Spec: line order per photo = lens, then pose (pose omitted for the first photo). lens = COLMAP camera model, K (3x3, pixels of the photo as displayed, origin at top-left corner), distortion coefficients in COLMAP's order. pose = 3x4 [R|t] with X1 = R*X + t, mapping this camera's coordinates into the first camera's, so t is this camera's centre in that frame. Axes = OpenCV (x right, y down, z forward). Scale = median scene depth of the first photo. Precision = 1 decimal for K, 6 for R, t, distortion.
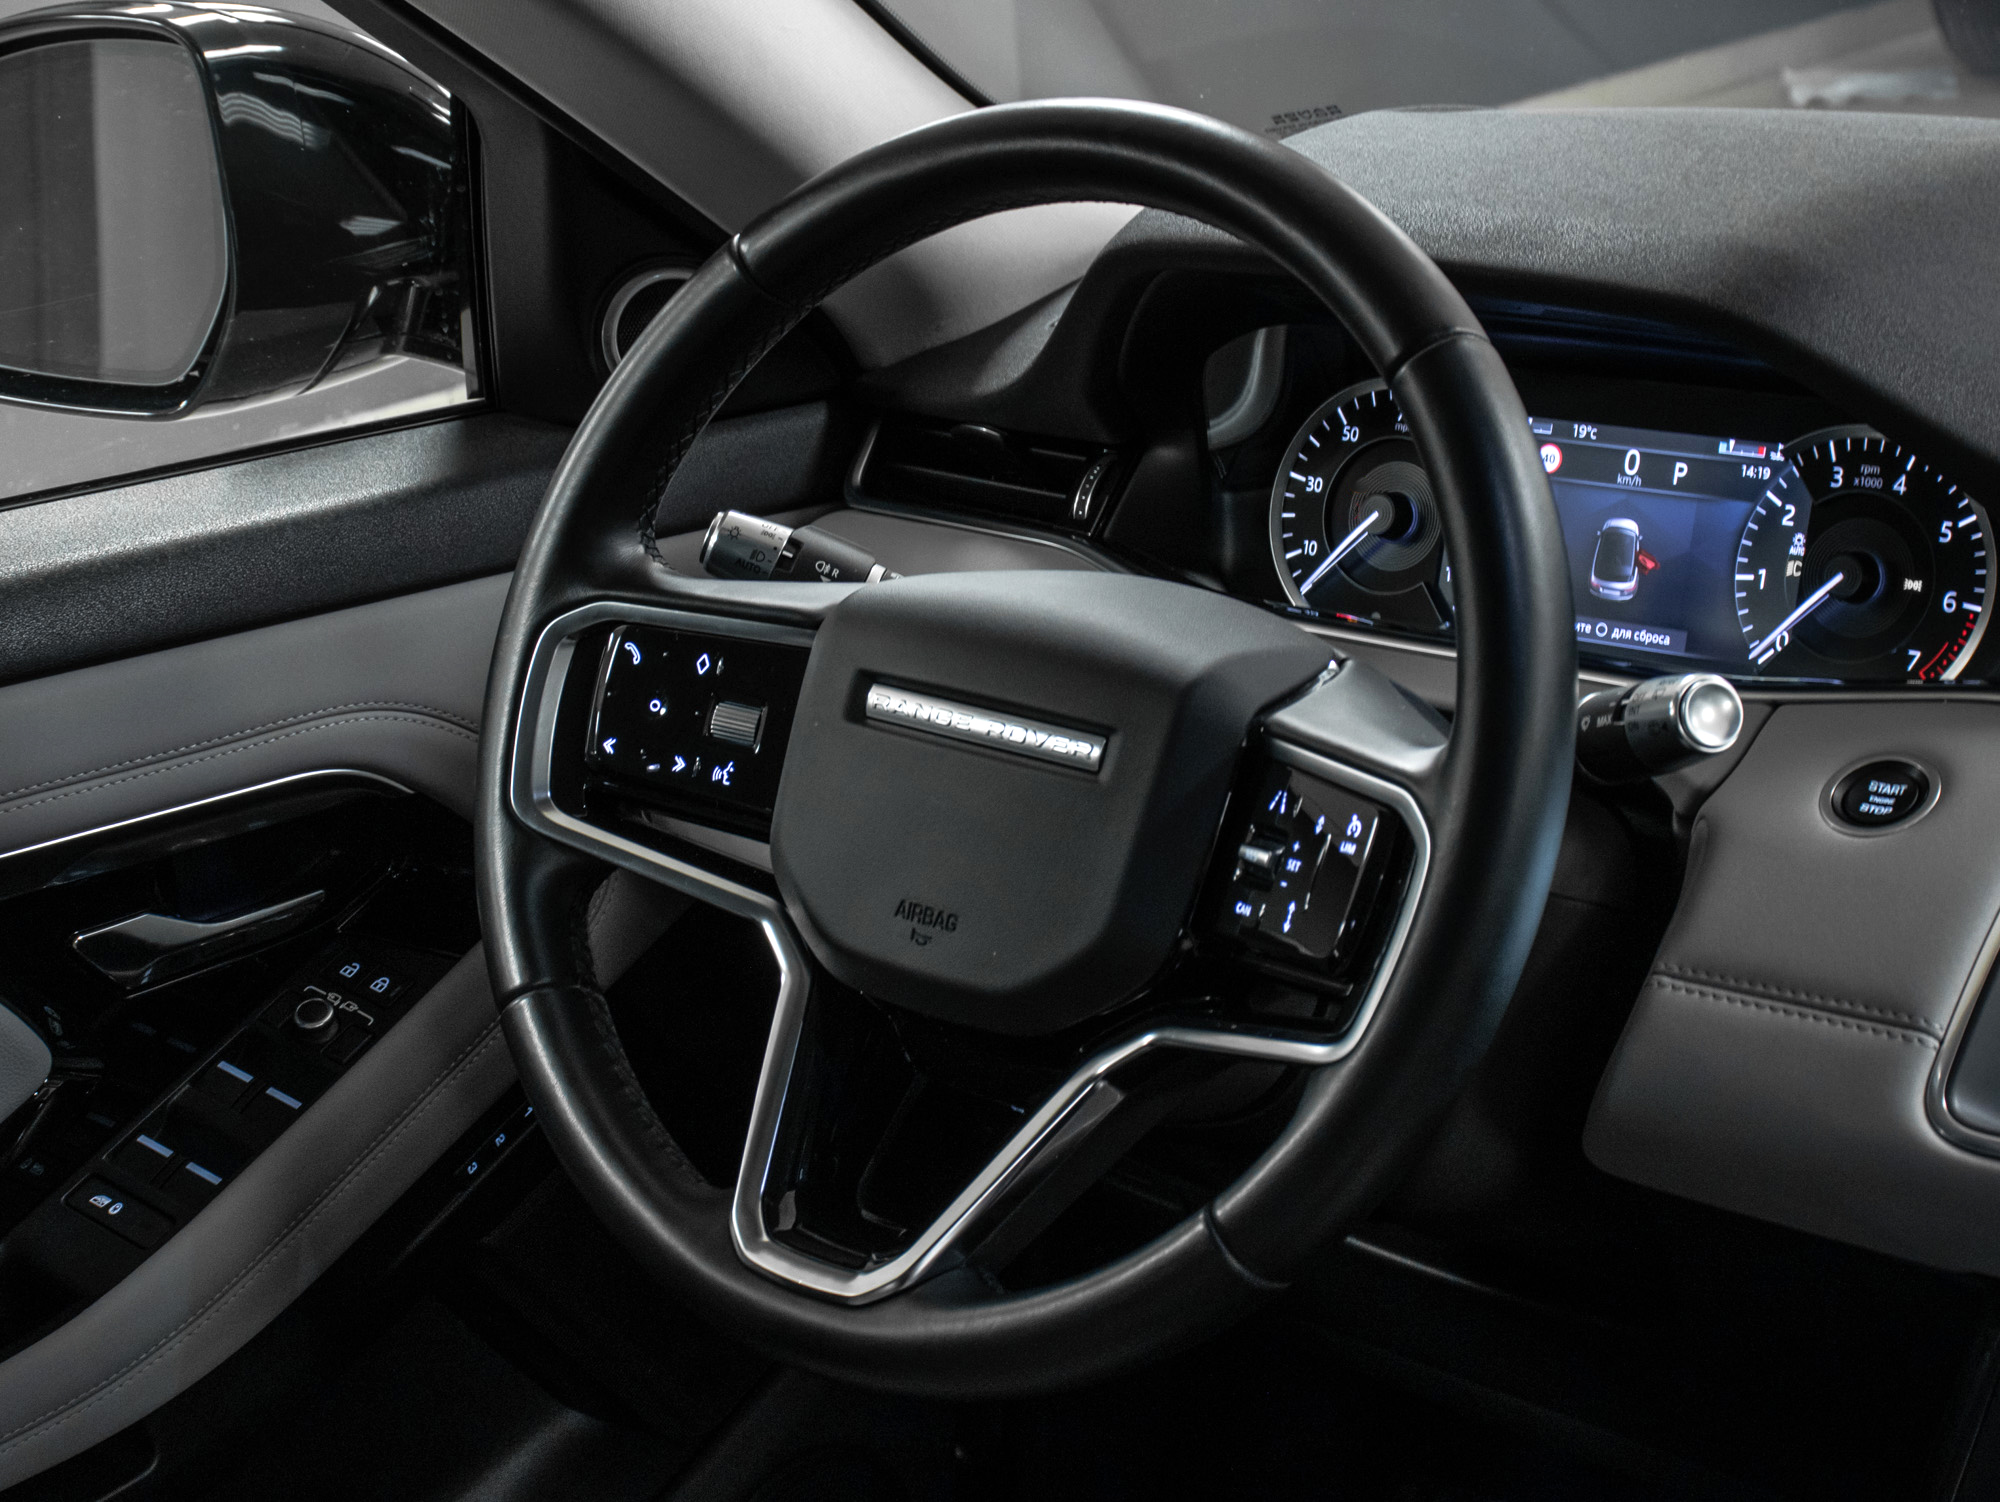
lens RADIAL K [[3909.7, 0, 1000.0], [0, 3909.7, 749.7], [0, 0, 1]] dist [-0.124397, 0.000000]
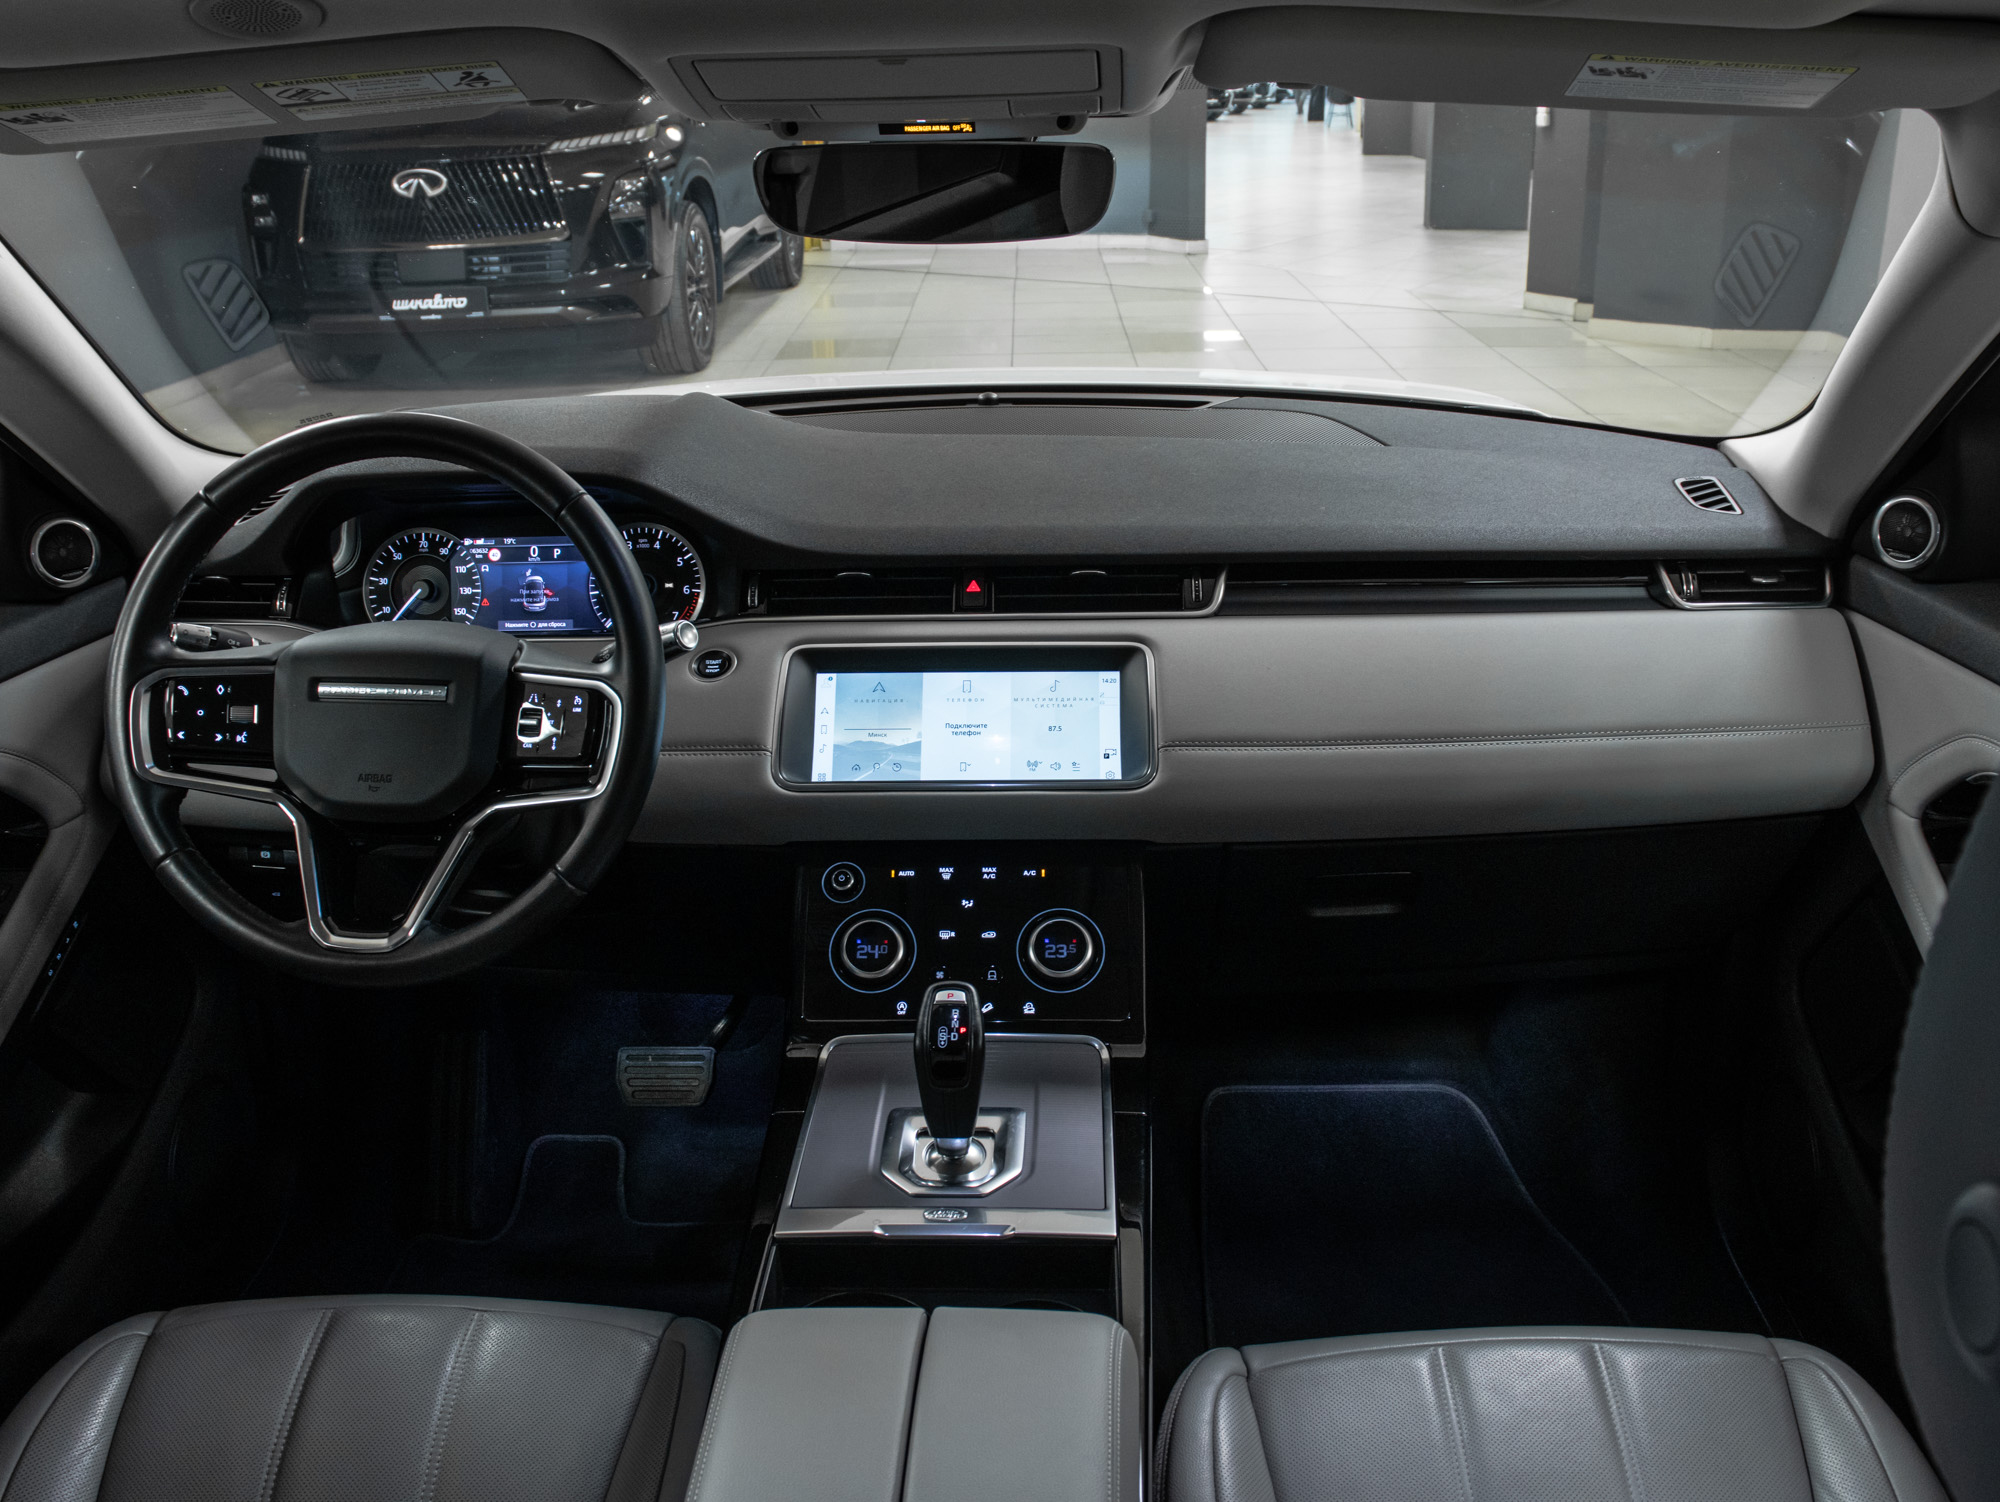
lens RADIAL K [[2107.7, 0, 997.8], [0, 2107.7, 754.0], [0, 0, 1]] dist [-0.102683, 0.000000]
pose [[0.762460, -0.173017, 0.623474, -0.462927], [0.165456, 0.983684, 0.070638, 0.002816], [-0.625523, 0.049299, 0.778646, -0.154258]]
